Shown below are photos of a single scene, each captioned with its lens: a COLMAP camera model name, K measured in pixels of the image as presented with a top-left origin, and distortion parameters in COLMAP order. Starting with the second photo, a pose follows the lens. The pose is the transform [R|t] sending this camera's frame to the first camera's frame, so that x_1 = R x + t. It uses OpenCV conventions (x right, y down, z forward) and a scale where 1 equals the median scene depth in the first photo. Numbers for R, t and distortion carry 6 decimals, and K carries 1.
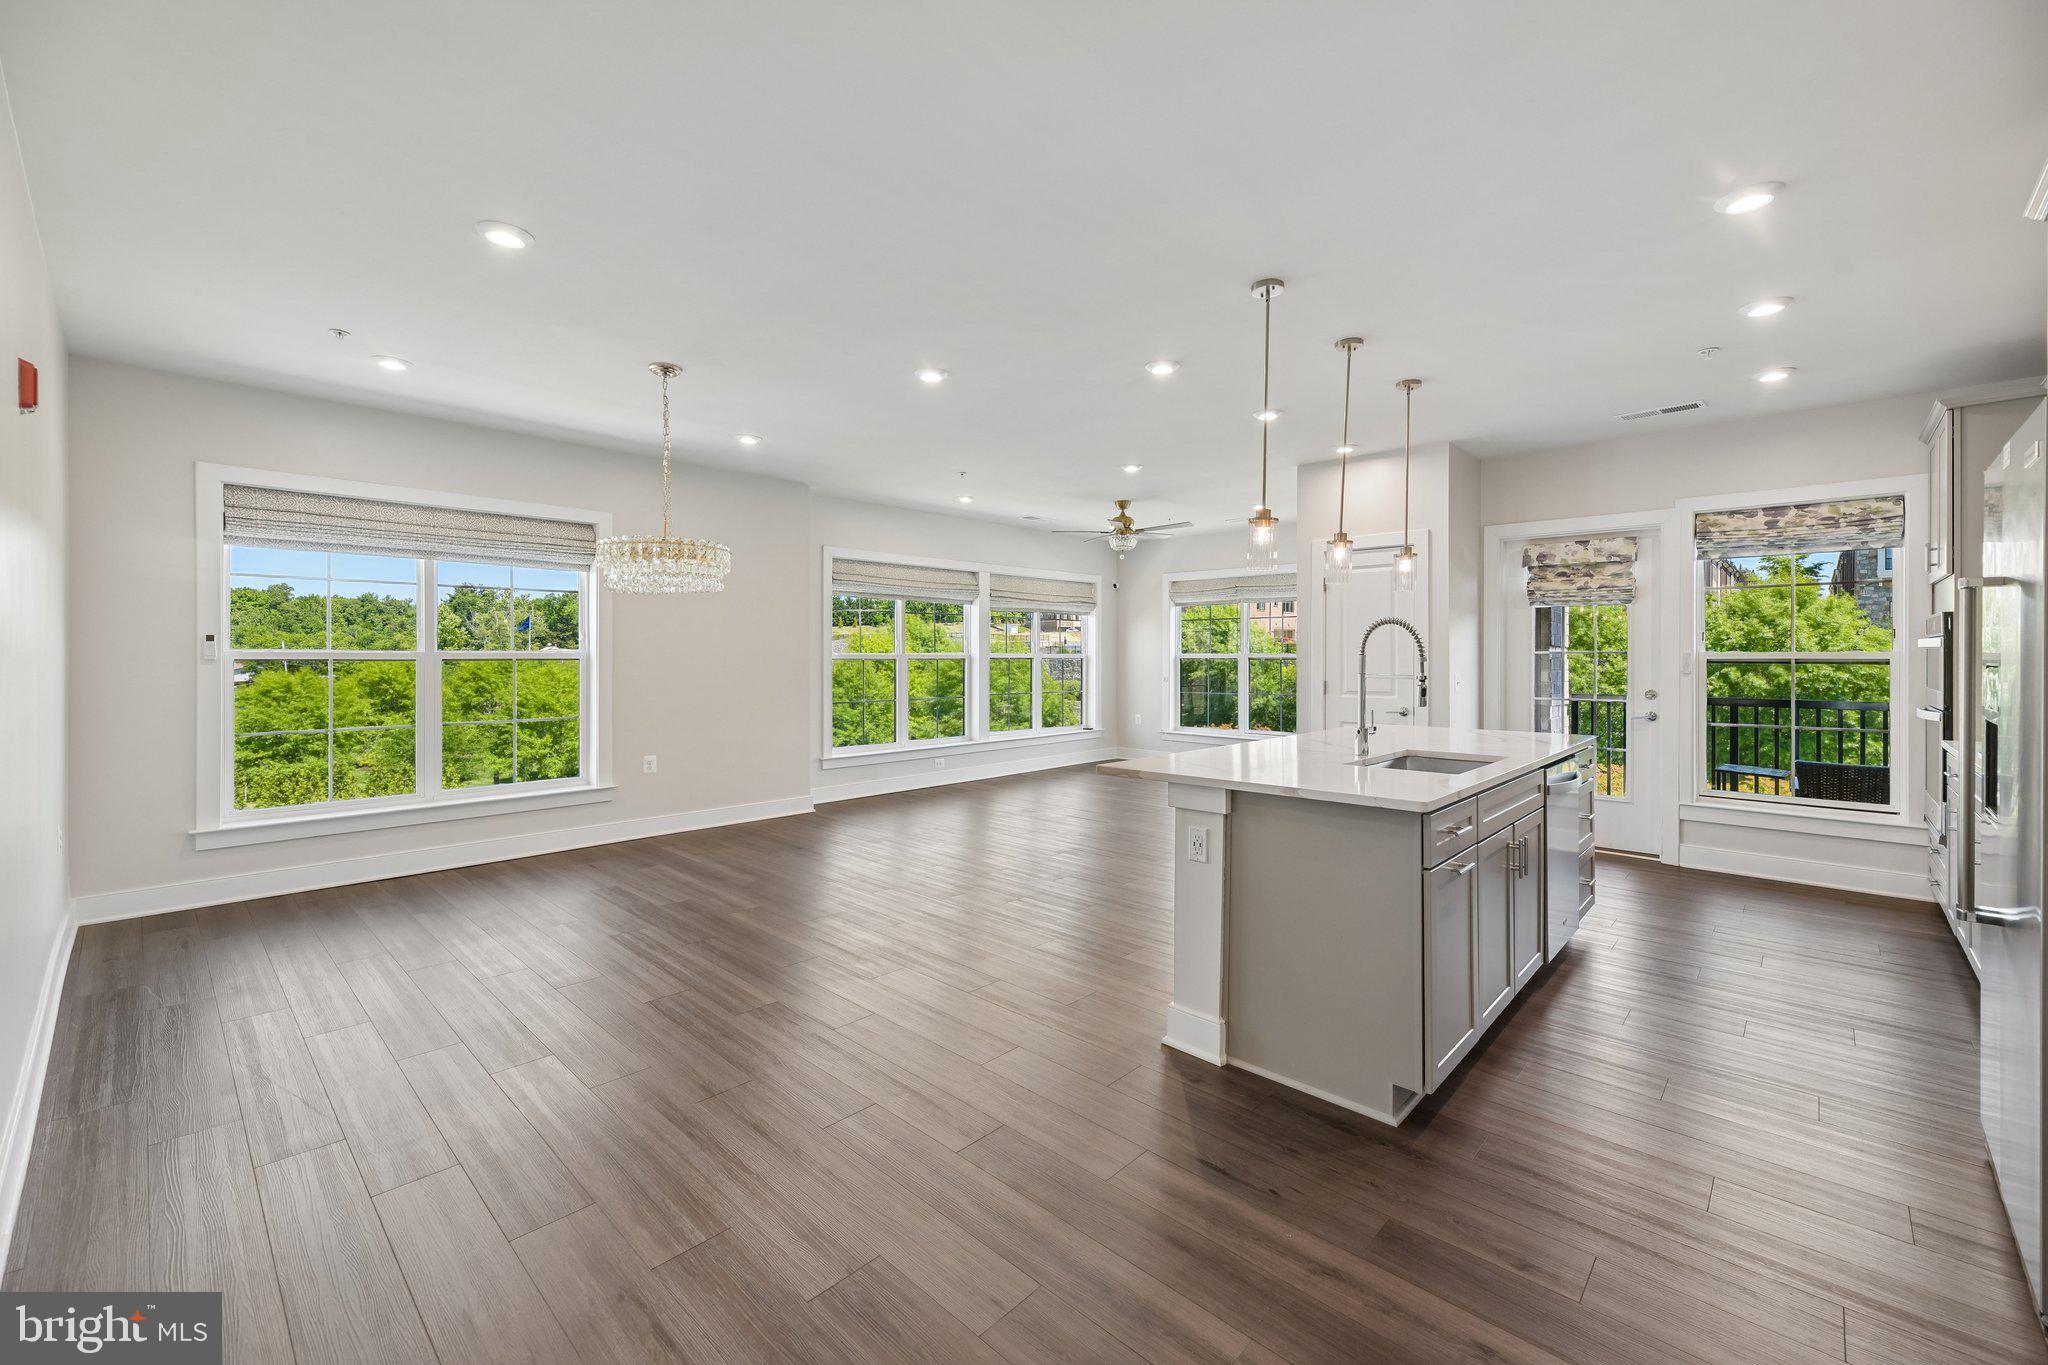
lens RADIAL K [[816.9, 0, 1031.5], [0, 816.9, 662.1], [0, 0, 1]] dist [0.015616, -0.002741]
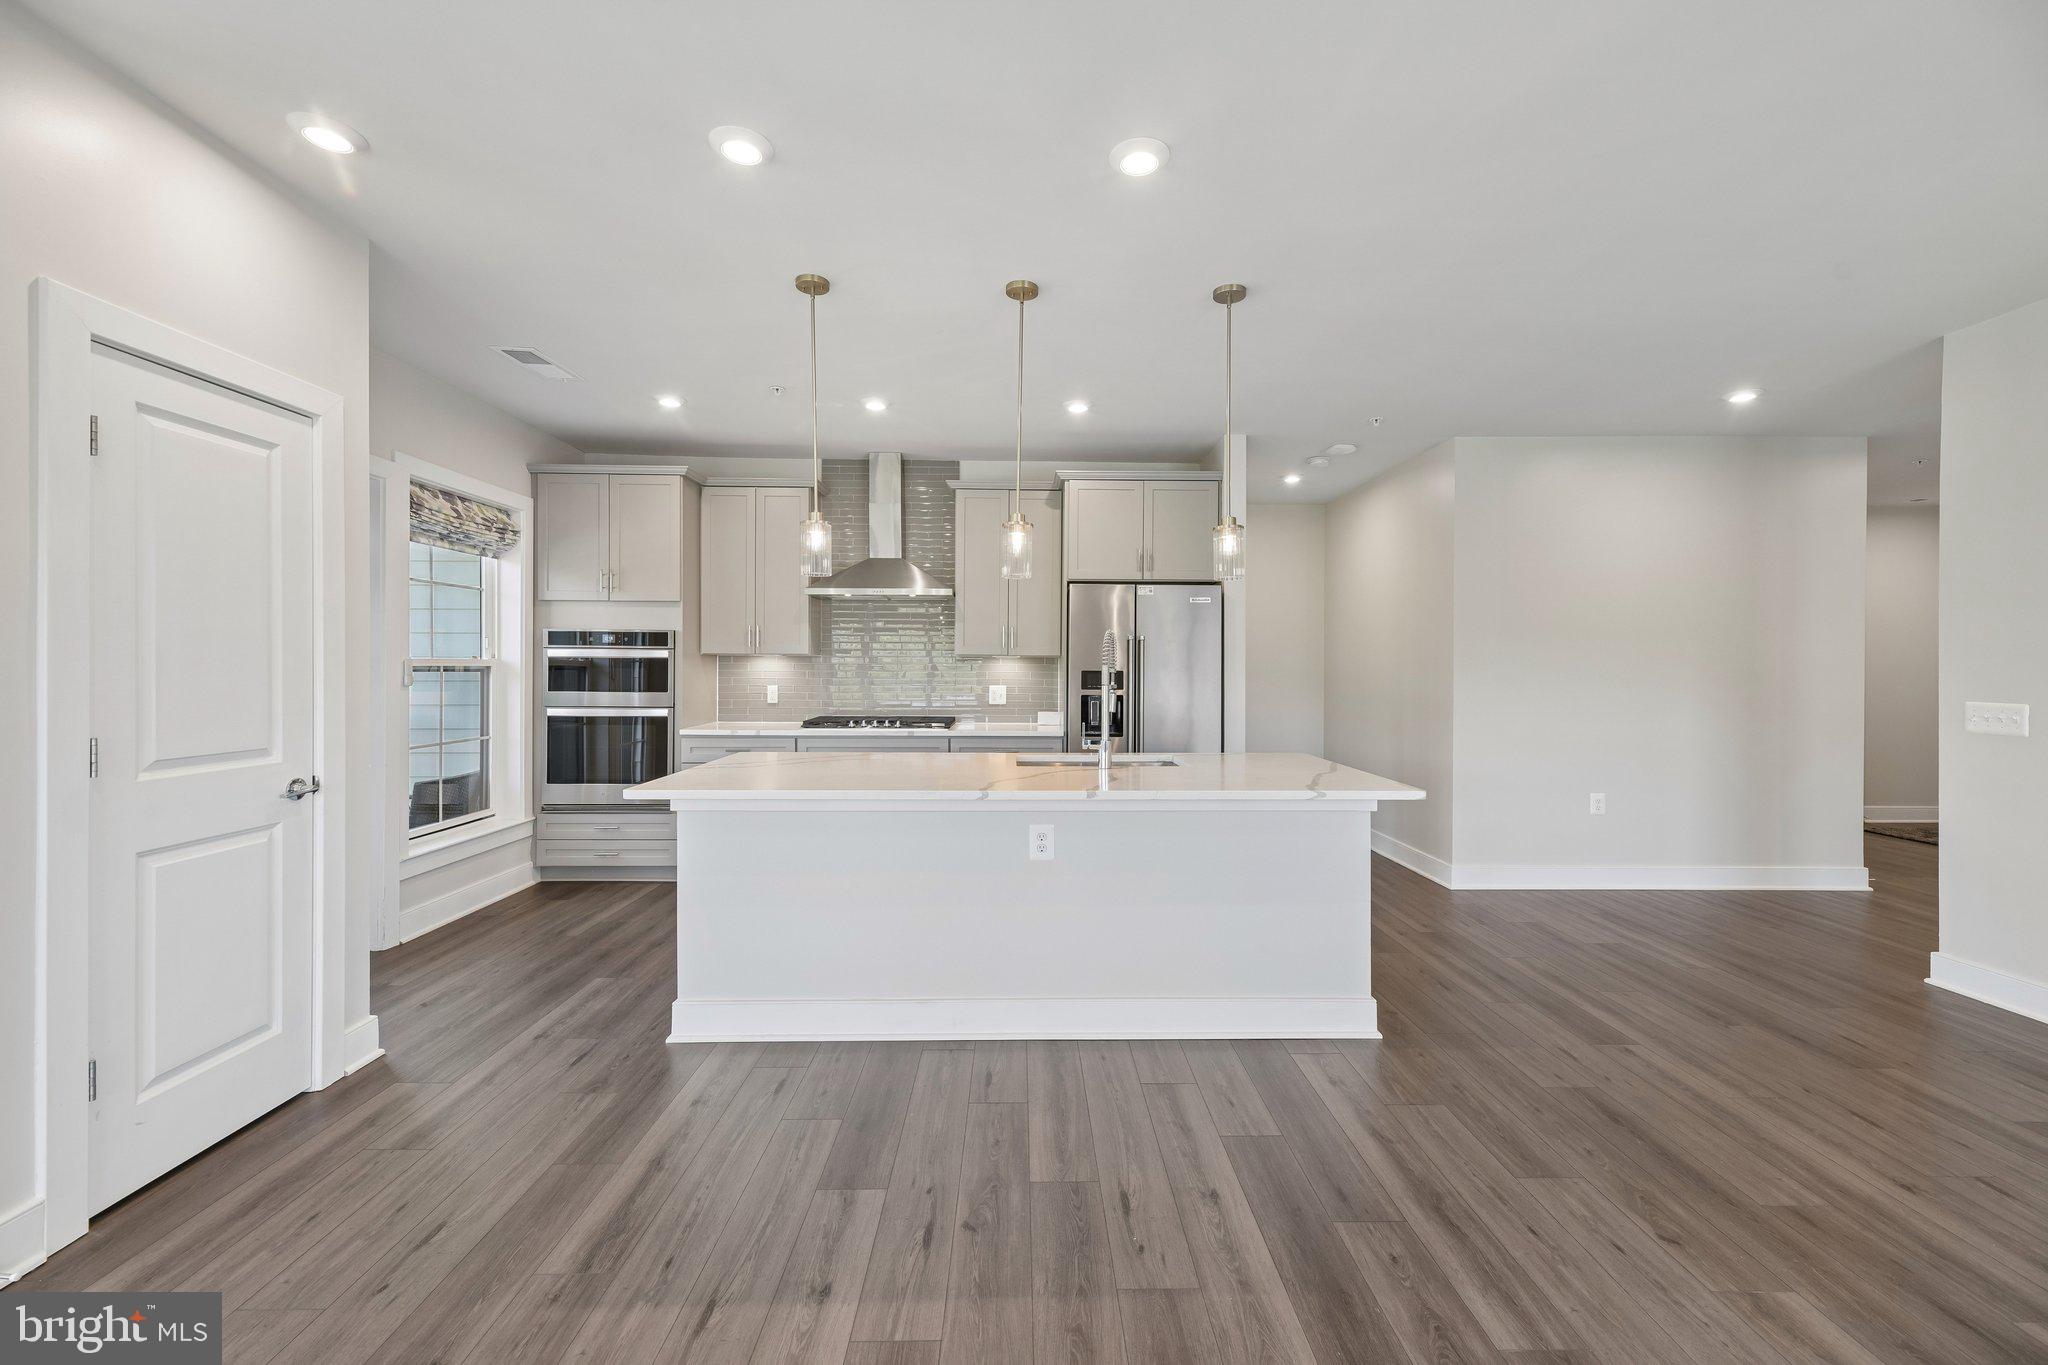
lens RADIAL K [[816.9, 0, 1037.7], [0, 816.9, 665.6], [0, 0, 1]] dist [0.015616, -0.002741]
pose [[-0.700915, -0.003067, 0.713238, -0.156787], [-0.000808, 0.999994, 0.003506, -0.008373], [-0.713244, 0.001881, -0.700913, 1.160166]]
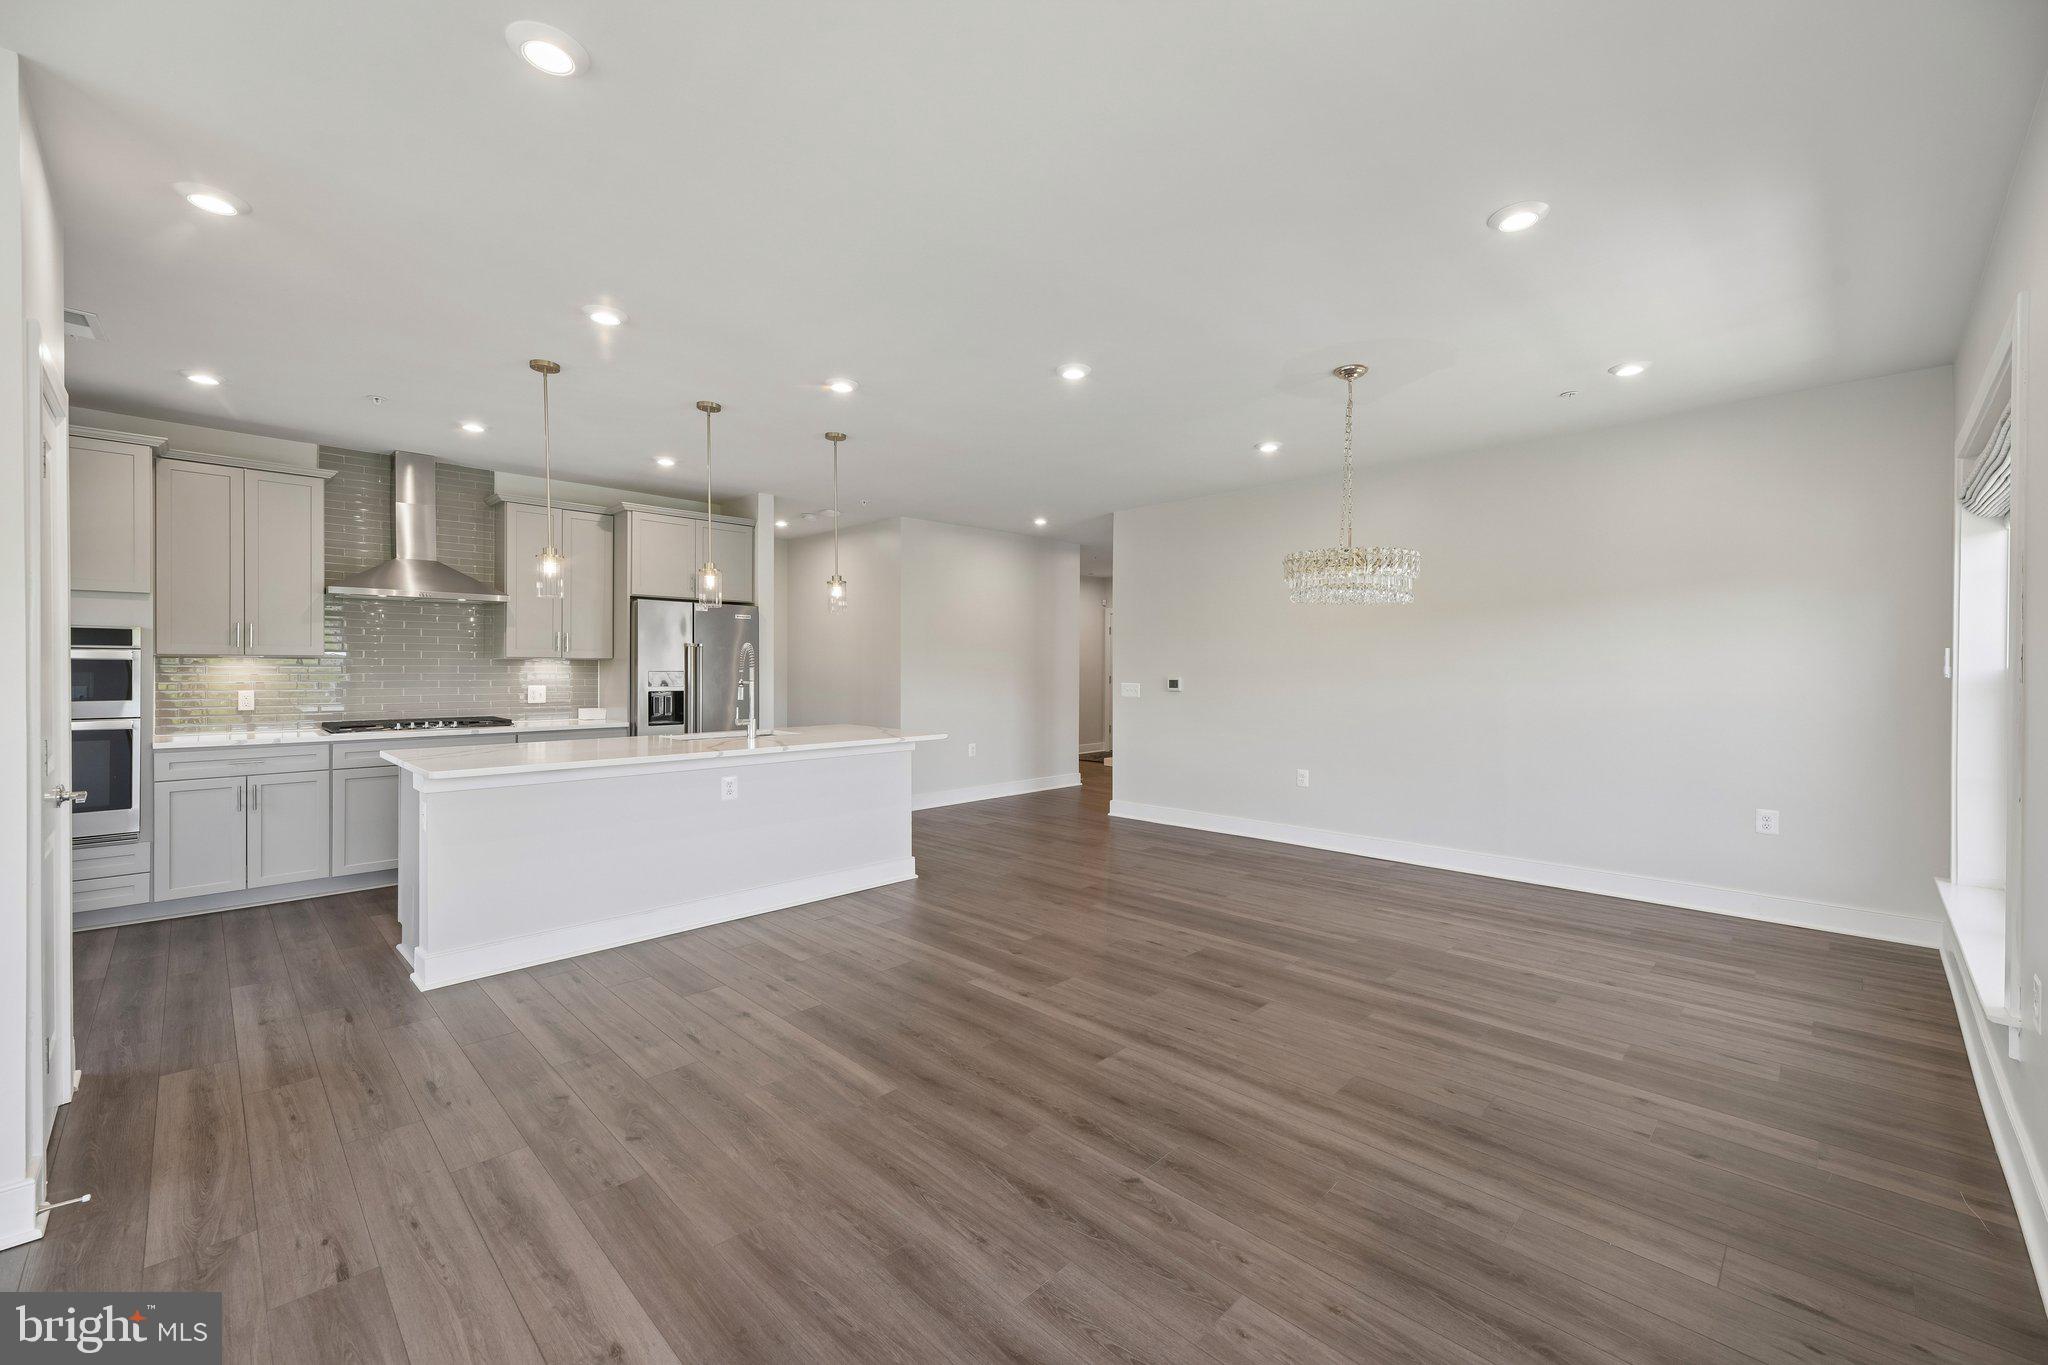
lens RADIAL K [[816.9, 0, 1033.4], [0, 816.9, 669.0], [0, 0, 1]] dist [0.015616, -0.002741]
pose [[-0.999741, -0.002514, 0.022618, -0.078722], [-0.002349, 0.999970, 0.007315, -0.012498], [-0.022636, 0.007260, -0.999717, 1.613368]]
